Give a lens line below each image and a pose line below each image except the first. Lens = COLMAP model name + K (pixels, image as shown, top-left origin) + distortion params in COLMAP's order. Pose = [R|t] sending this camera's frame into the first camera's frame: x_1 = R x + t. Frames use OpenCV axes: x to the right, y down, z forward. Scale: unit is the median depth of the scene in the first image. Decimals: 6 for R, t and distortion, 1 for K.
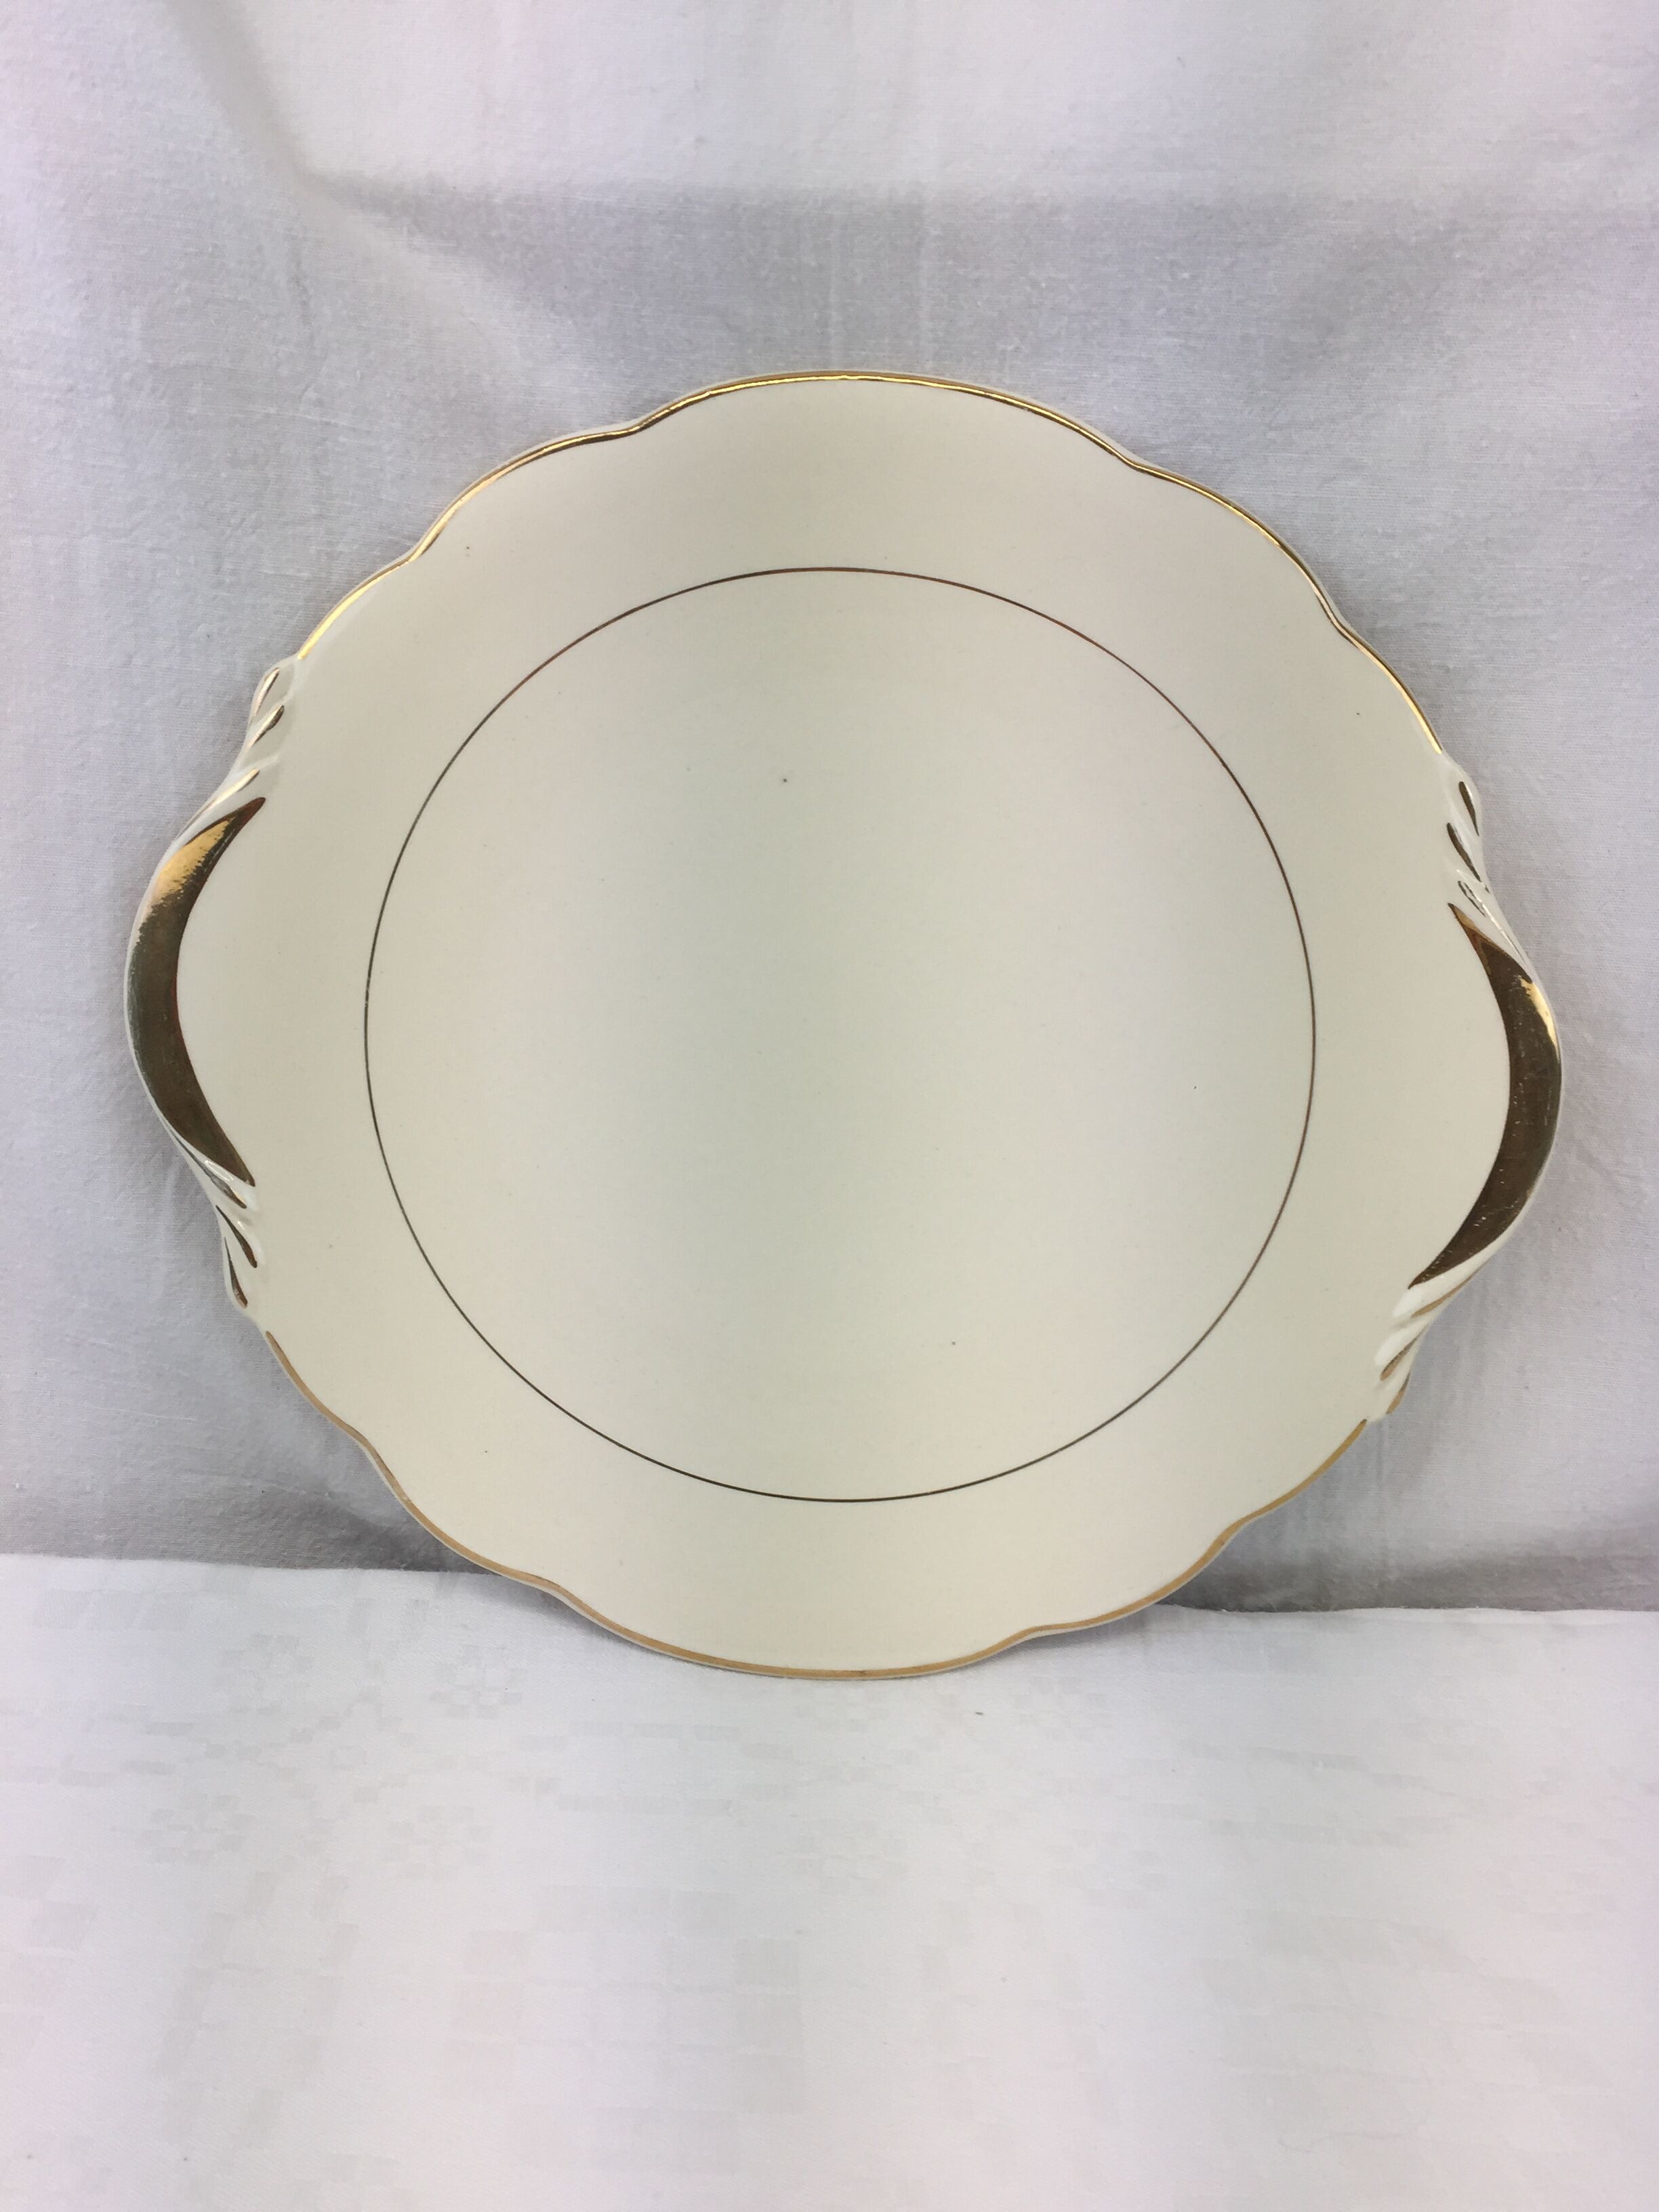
lens RADIAL K [[1978.0, 0, 829.5], [0, 1978.0, 1106.0], [0, 0, 1]] dist [0.123669, -0.163899]
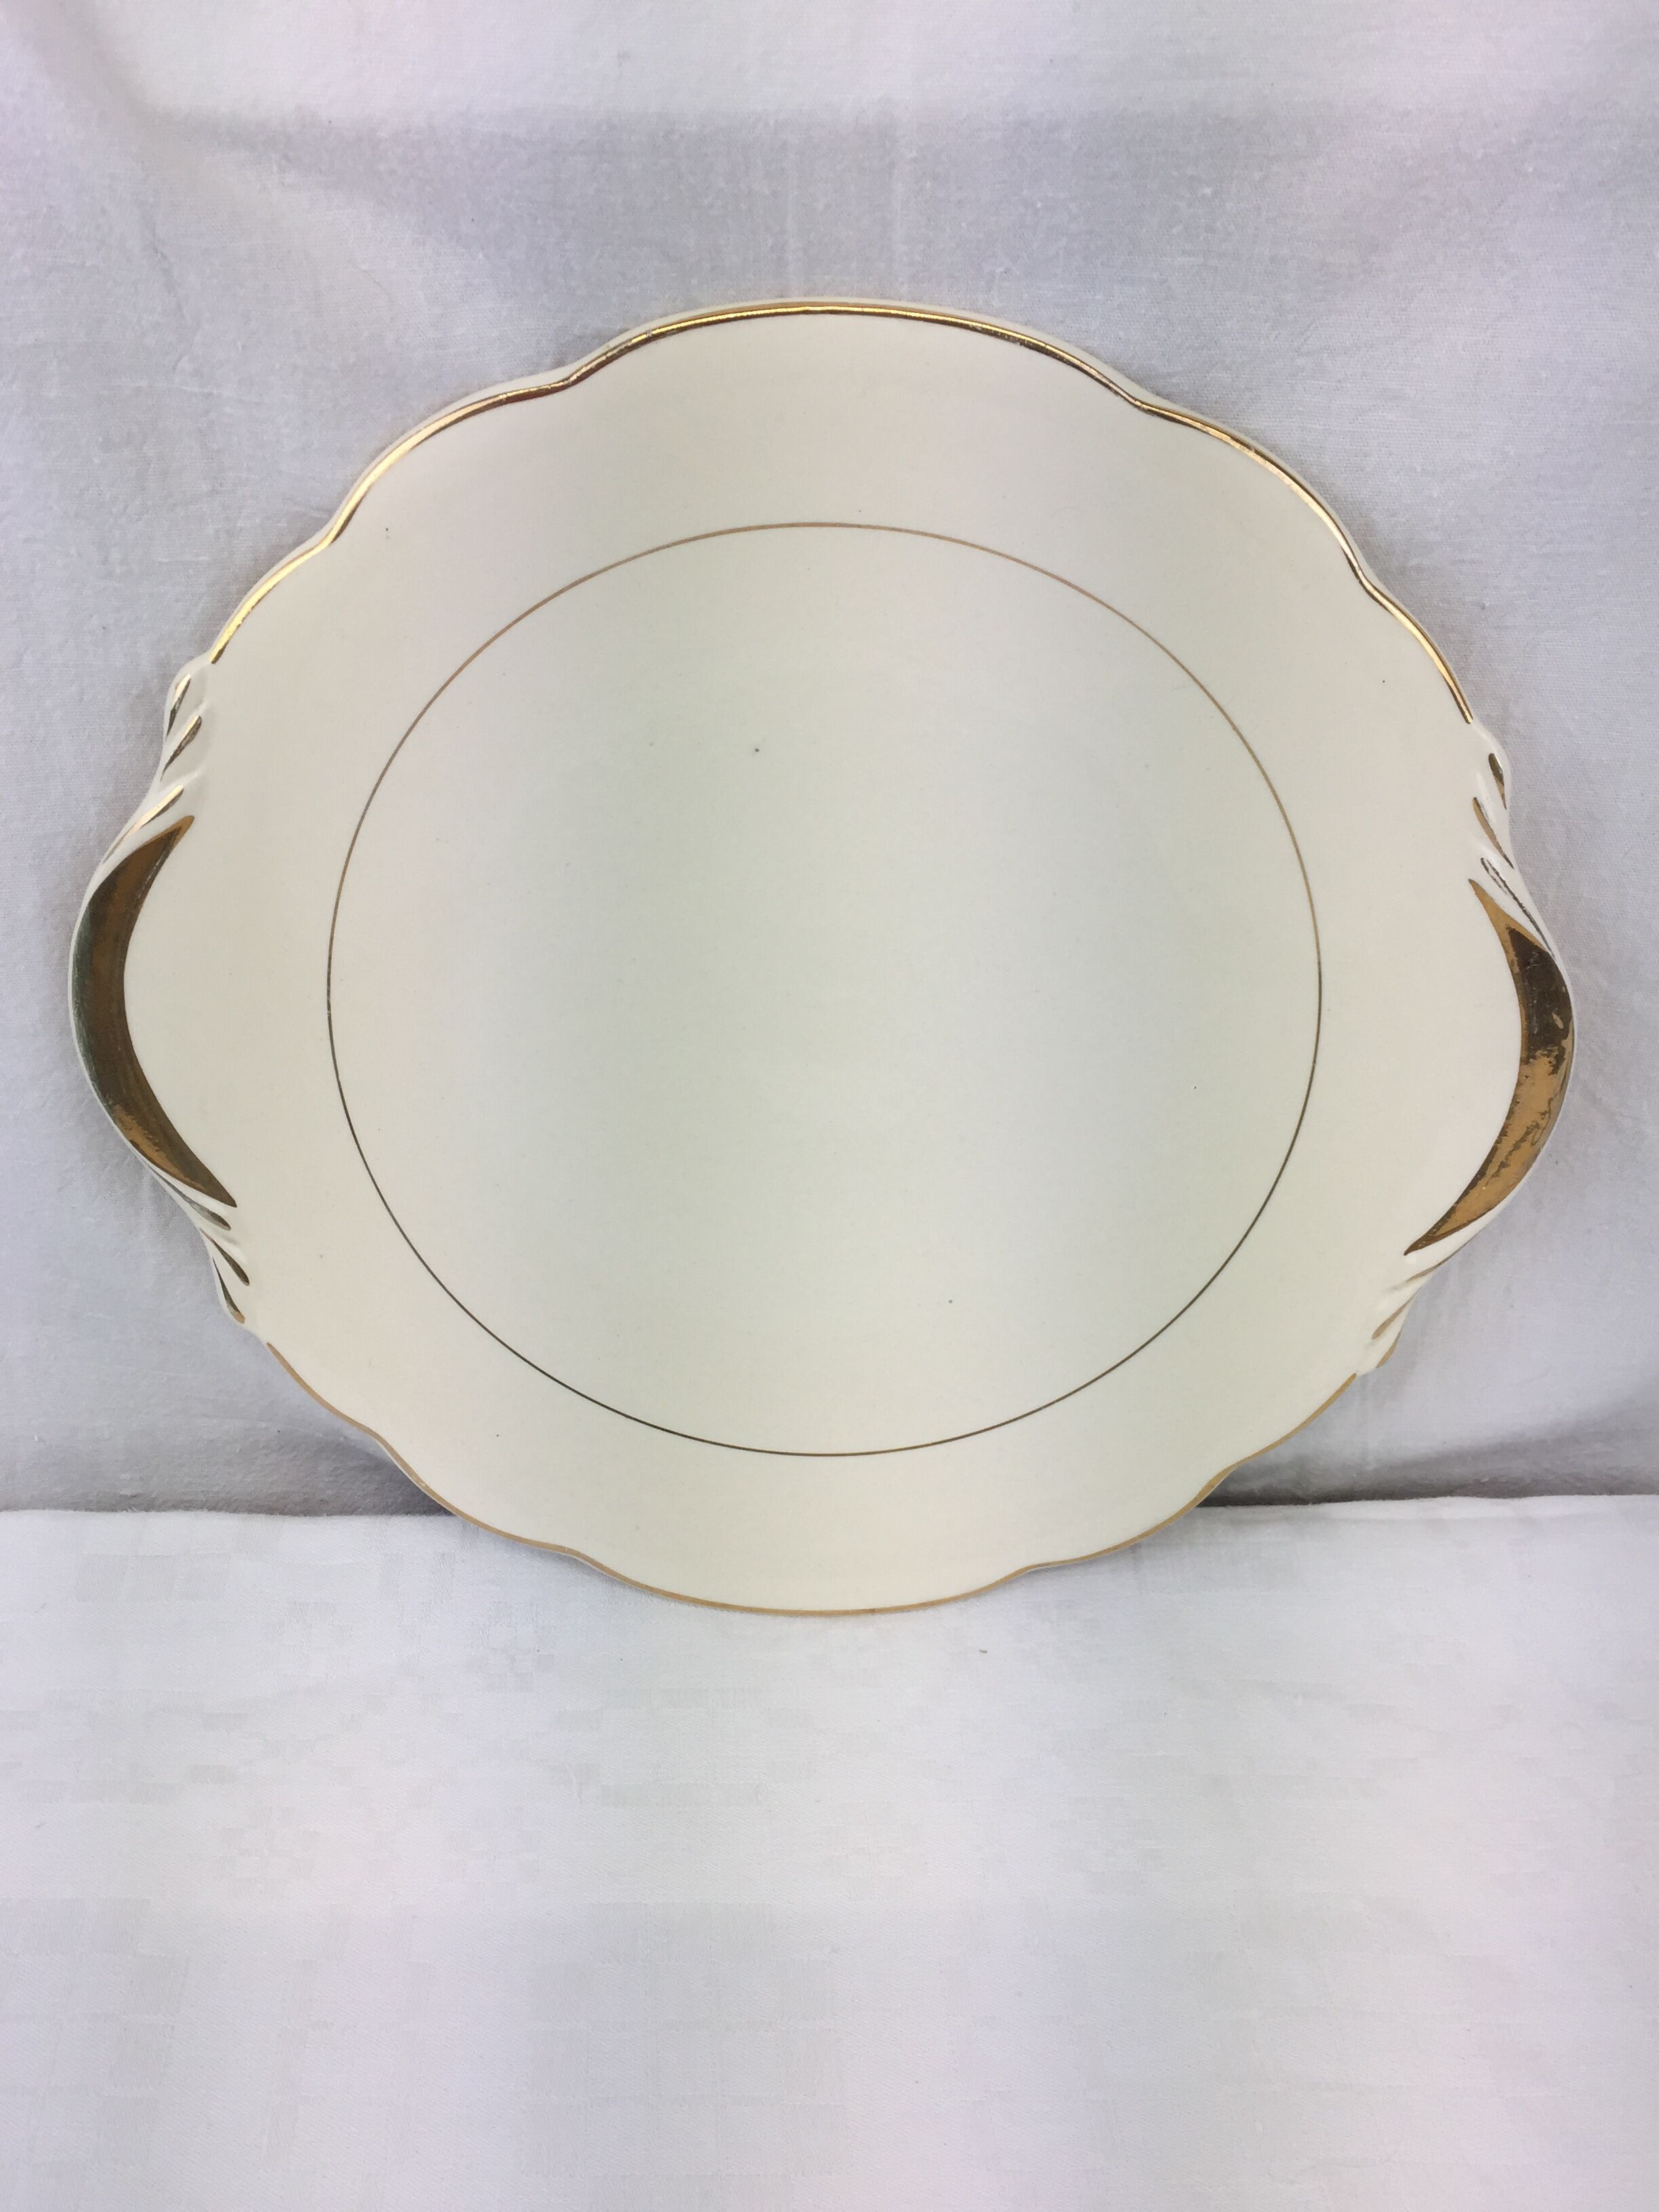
lens RADIAL K [[1981.6, 0, 819.9], [0, 1981.6, 1110.0], [0, 0, 1]] dist [0.119452, -0.133457]
pose [[0.998950, -0.044050, 0.012591, -0.012768], [0.038023, 0.950465, 0.308498, -0.304786], [-0.025557, -0.307695, 0.951142, 0.076186]]
